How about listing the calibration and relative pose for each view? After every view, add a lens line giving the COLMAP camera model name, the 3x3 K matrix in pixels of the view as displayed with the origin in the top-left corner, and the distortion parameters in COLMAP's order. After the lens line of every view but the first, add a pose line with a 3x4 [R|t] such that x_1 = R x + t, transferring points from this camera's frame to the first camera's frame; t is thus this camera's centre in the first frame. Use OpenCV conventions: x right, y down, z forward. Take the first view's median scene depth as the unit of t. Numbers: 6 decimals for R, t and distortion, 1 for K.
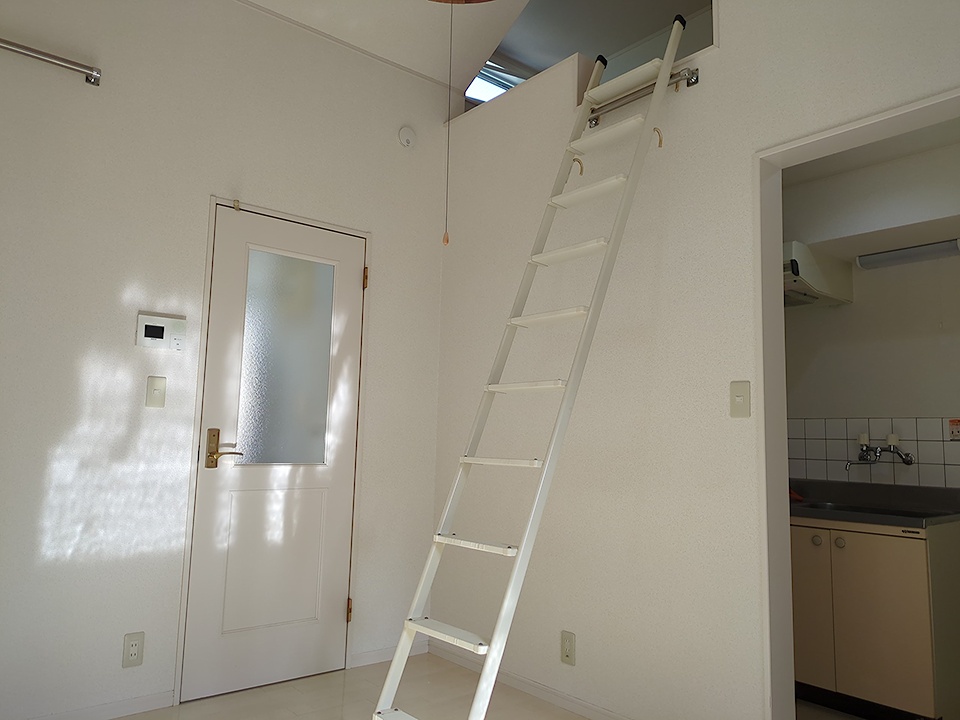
lens RADIAL K [[719.2, 0, 480.0], [0, 719.2, 360.0], [0, 0, 1]] dist [0.020746, -0.008108]
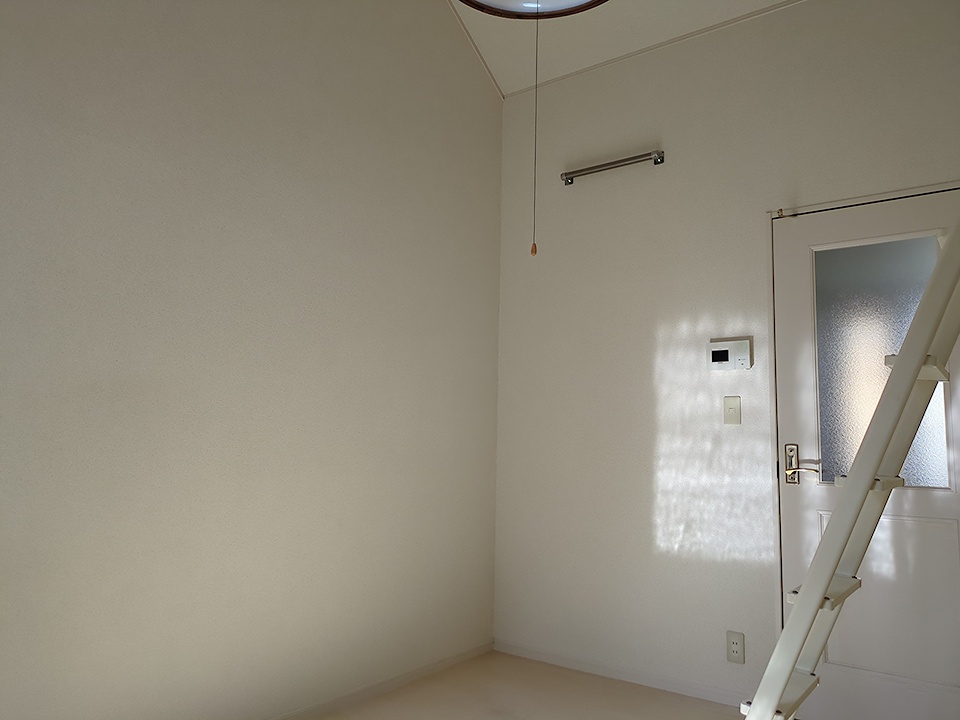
lens RADIAL K [[719.2, 0, 480.0], [0, 719.2, 360.0], [0, 0, 1]] dist [0.020746, -0.008108]
pose [[0.229572, -0.132382, -0.964247, 0.526543], [0.089653, 0.989371, -0.114486, 0.060750], [0.969154, -0.060165, 0.239000, 0.387776]]
